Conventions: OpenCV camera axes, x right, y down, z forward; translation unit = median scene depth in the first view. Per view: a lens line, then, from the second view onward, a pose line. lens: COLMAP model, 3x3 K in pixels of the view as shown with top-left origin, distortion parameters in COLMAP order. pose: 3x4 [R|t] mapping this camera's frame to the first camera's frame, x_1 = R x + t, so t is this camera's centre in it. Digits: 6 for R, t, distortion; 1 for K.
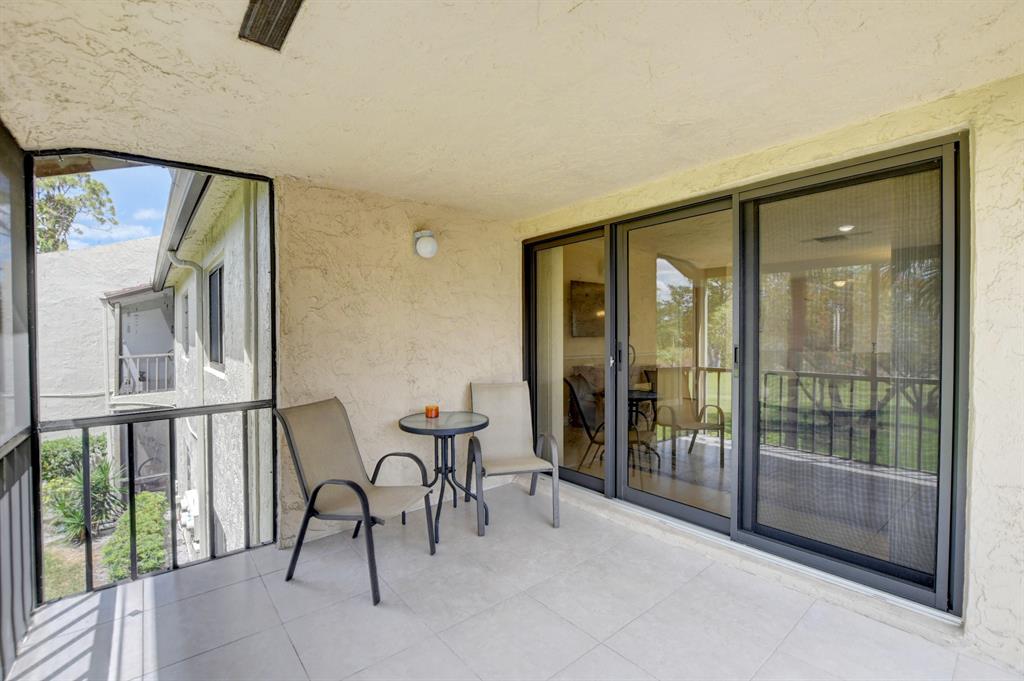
lens RADIAL K [[452.4, 0, 507.6], [0, 452.4, 342.5], [0, 0, 1]] dist [-0.020850, 0.000096]
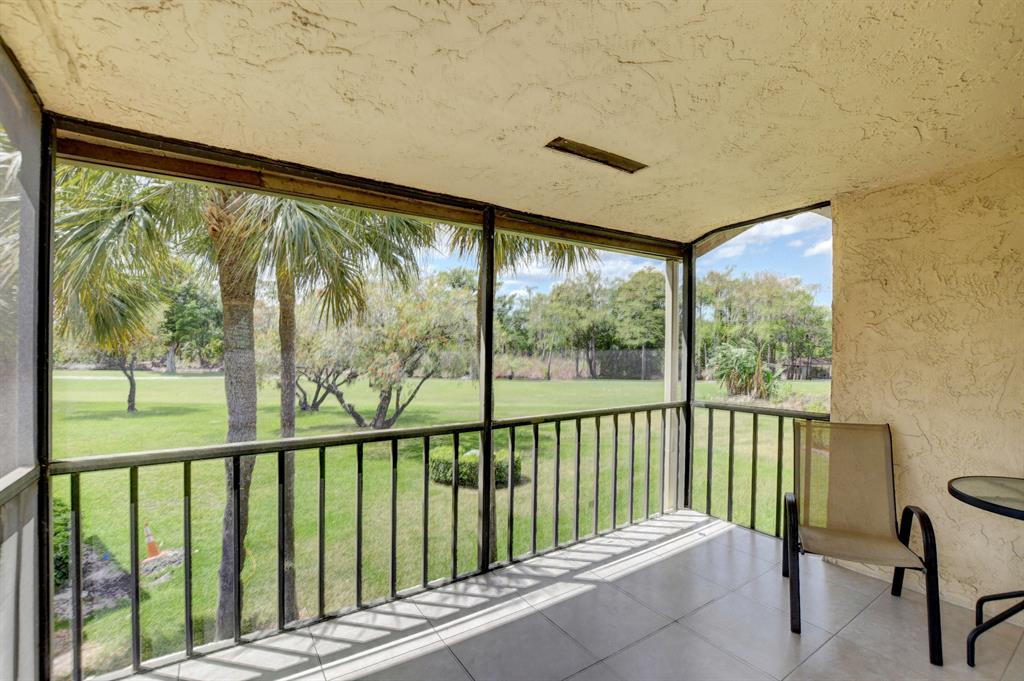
lens RADIAL K [[452.4, 0, 510.5], [0, 452.4, 340.1], [0, 0, 1]] dist [-0.020850, 0.000096]
pose [[-0.094186, -0.008261, -0.995520, 0.557314], [-0.027301, 0.999611, -0.005712, -0.017469], [0.995180, 0.026640, -0.094375, 0.354562]]
